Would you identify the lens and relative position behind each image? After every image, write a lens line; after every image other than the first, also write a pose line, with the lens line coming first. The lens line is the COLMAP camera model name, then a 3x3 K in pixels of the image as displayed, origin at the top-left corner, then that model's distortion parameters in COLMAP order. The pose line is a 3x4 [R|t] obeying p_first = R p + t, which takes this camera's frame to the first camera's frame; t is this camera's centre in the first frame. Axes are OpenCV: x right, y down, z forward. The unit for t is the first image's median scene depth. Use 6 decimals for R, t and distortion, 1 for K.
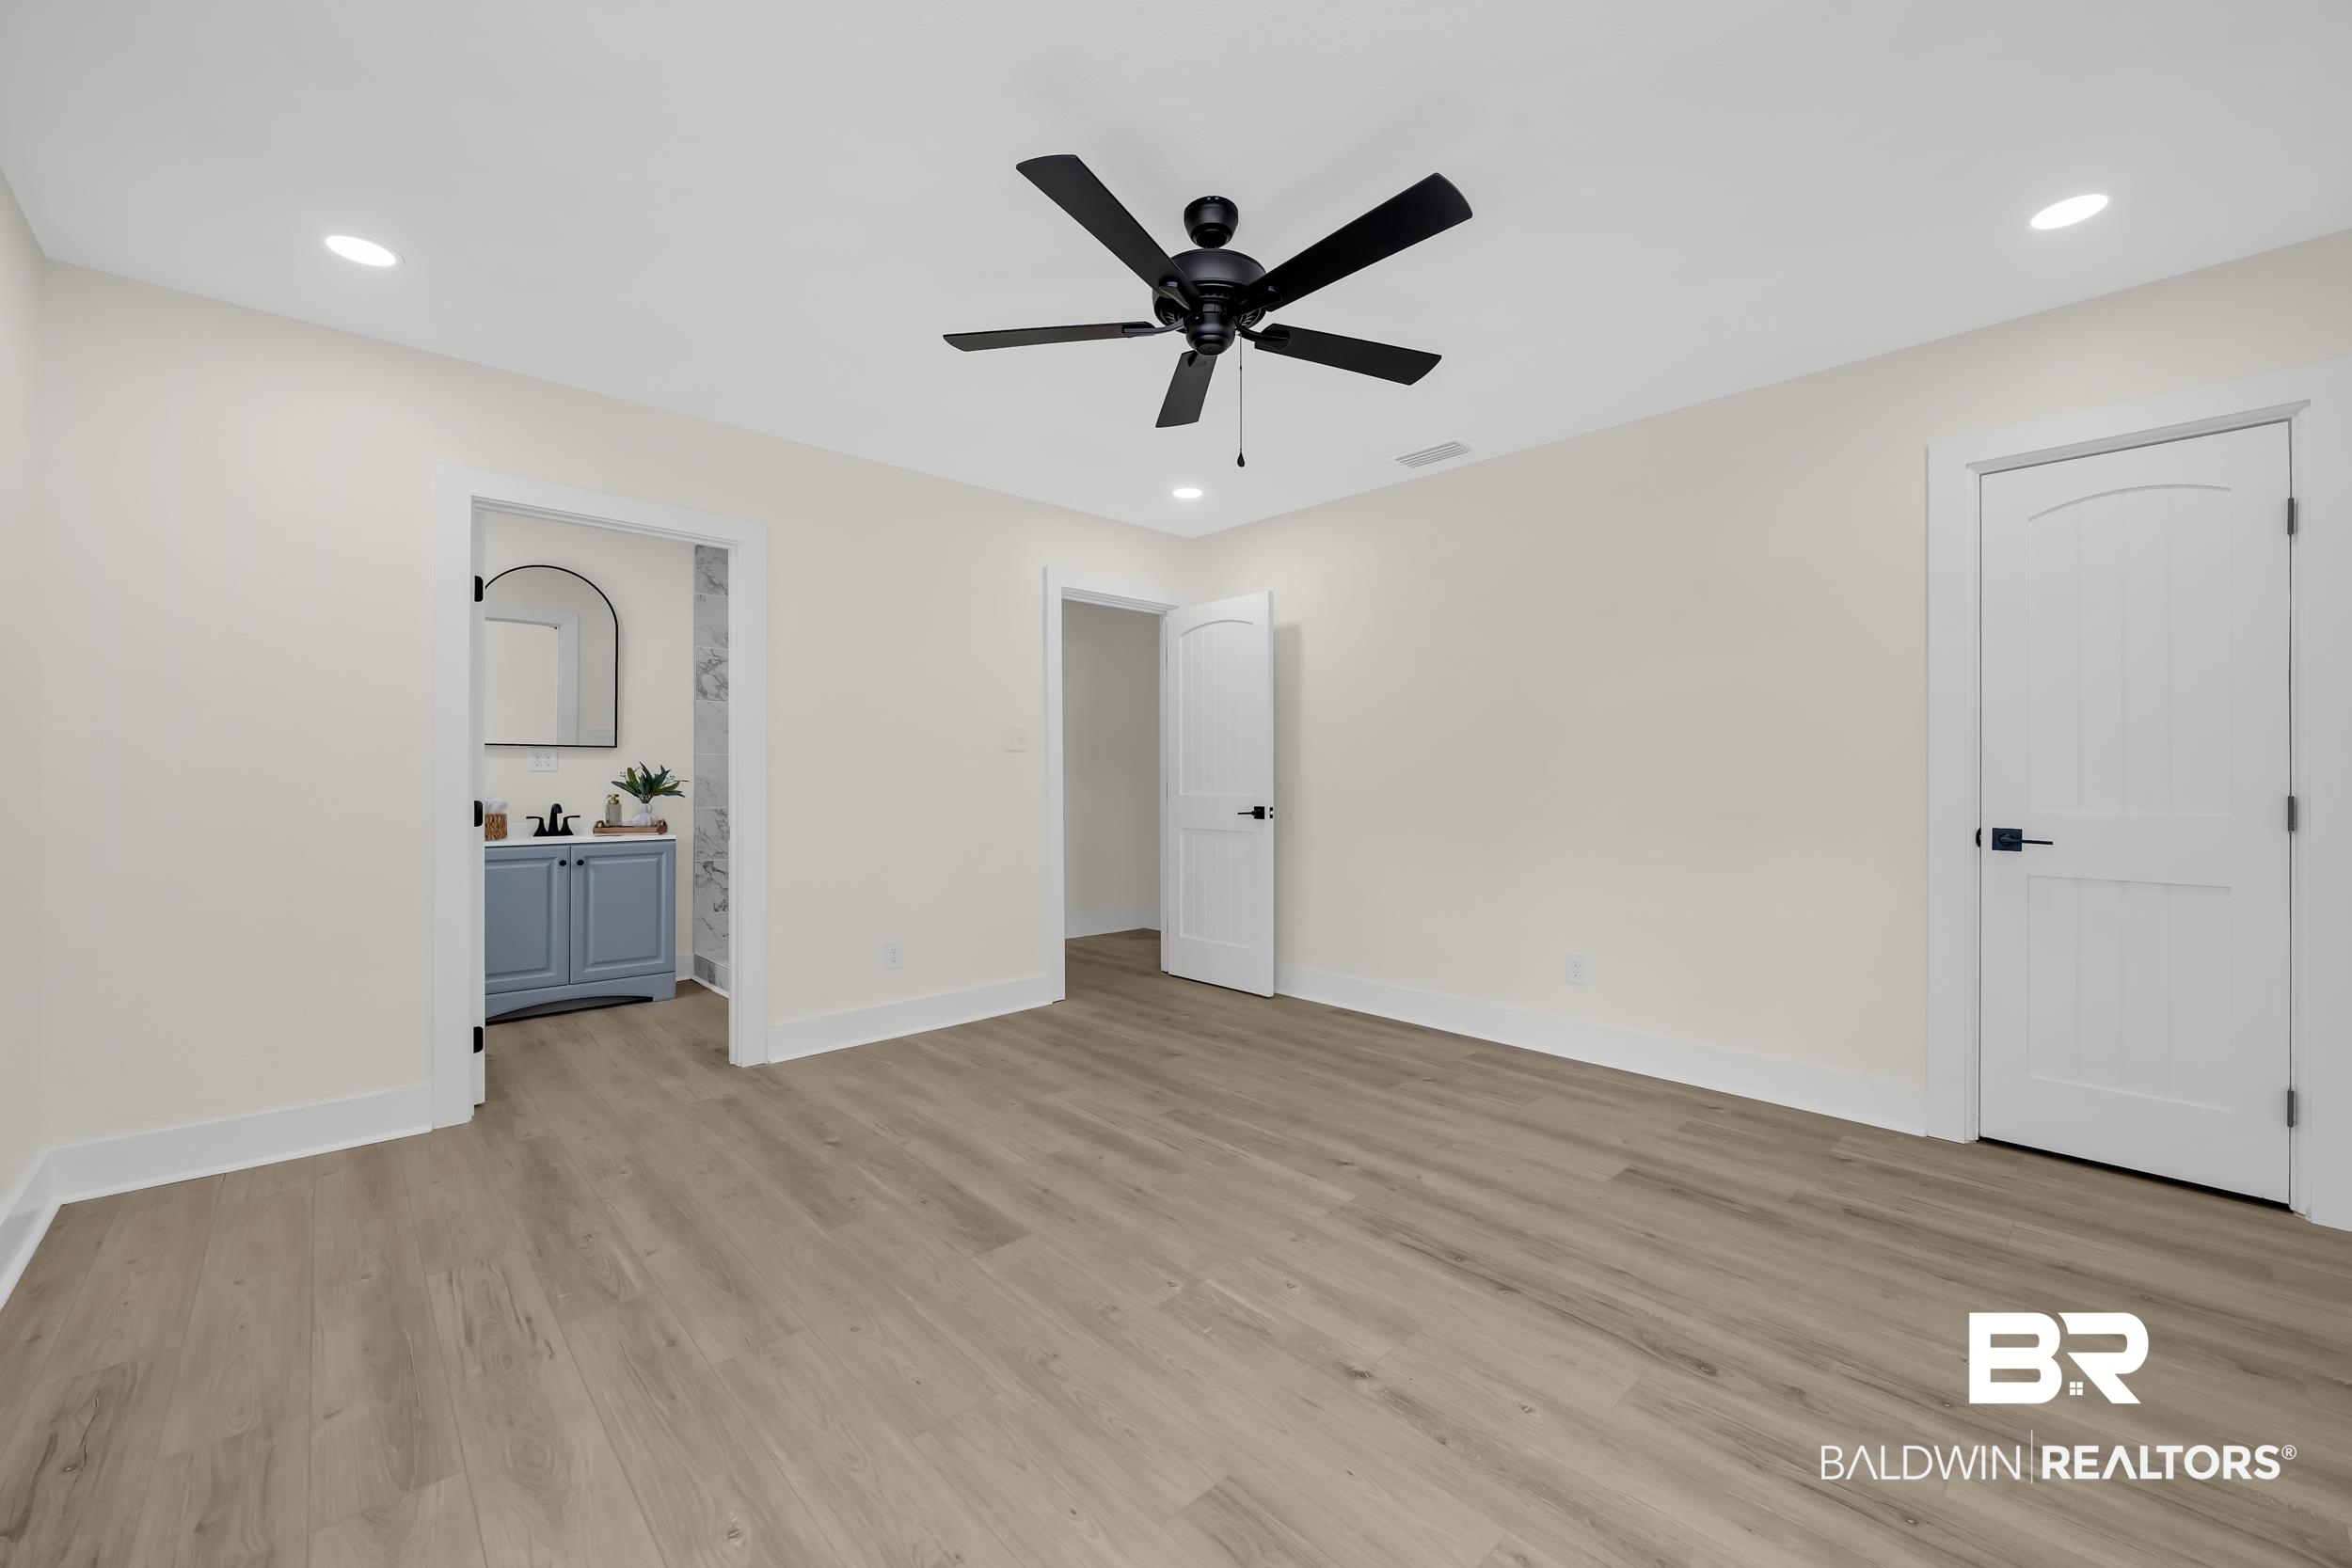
lens RADIAL K [[906.7, 0, 1177.0], [0, 906.7, 774.8], [0, 0, 1]] dist [-0.002655, -0.000050]
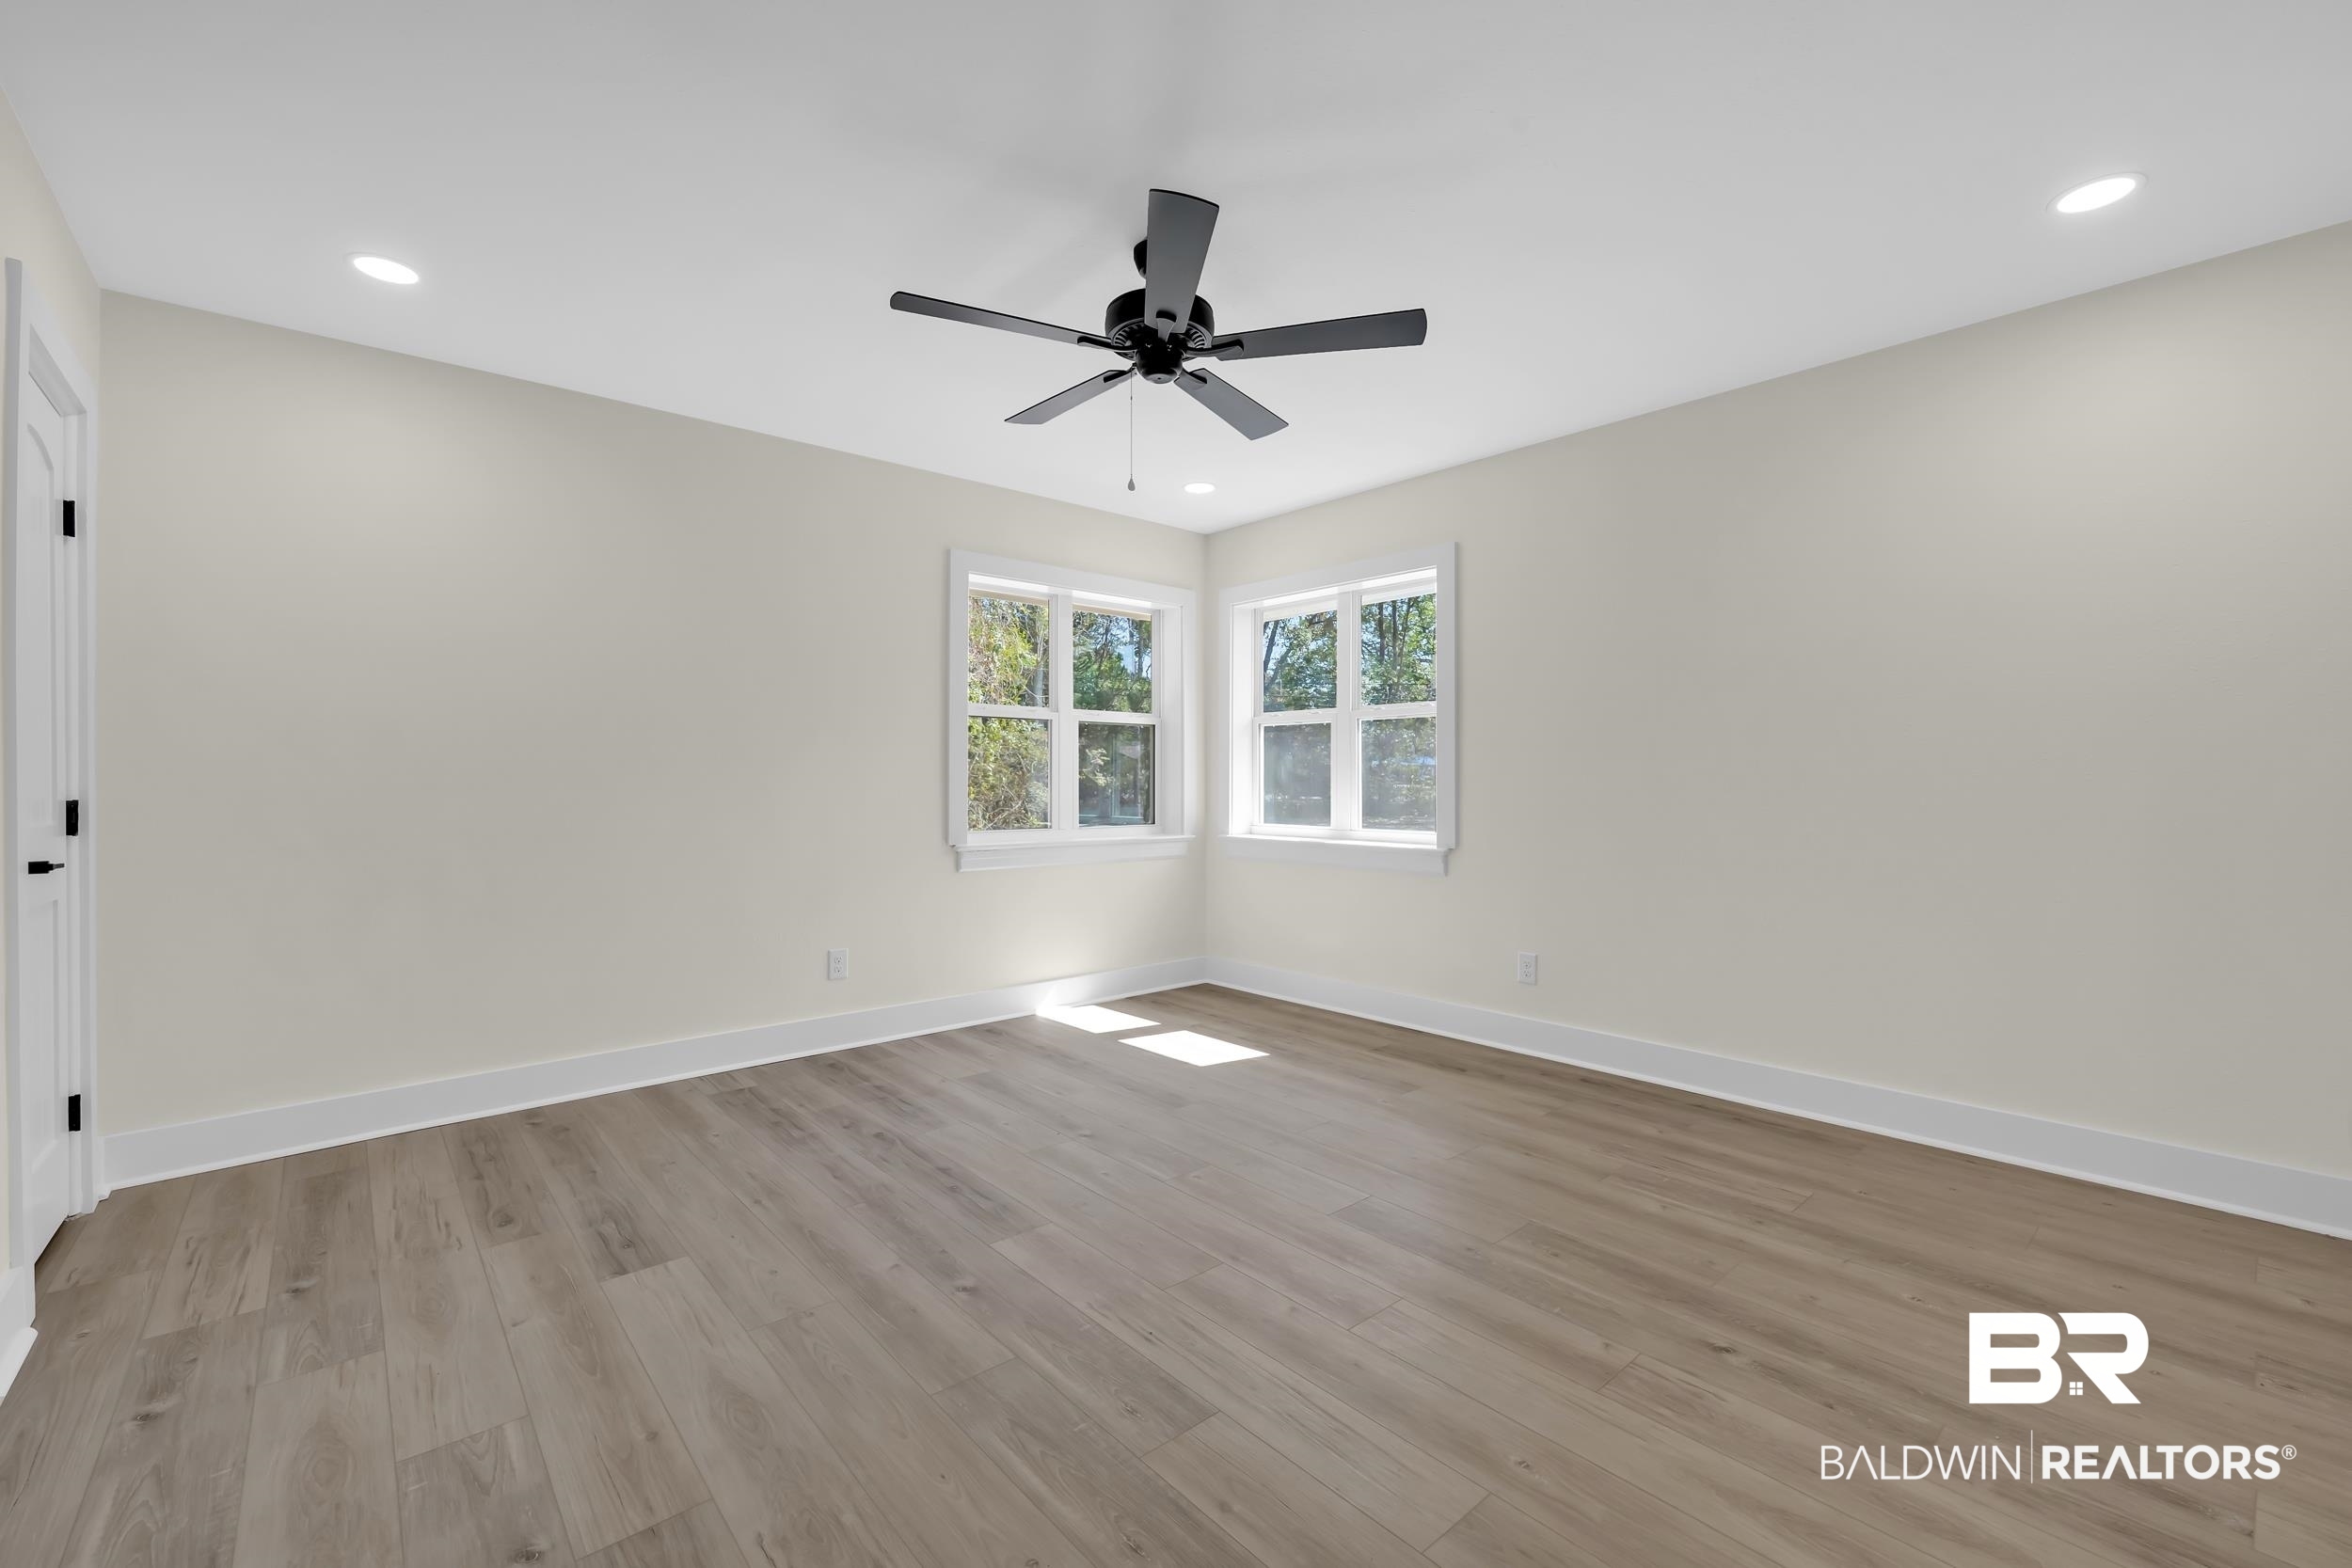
lens RADIAL K [[955.7, 0, 1179.2], [0, 955.7, 778.0], [0, 0, 1]] dist [-0.017420, -0.000301]
pose [[-0.999439, 0.000657, 0.033471, -0.020020], [0.000368, 0.999963, -0.008634, 0.008251], [-0.033475, -0.008617, -0.999402, 1.888632]]
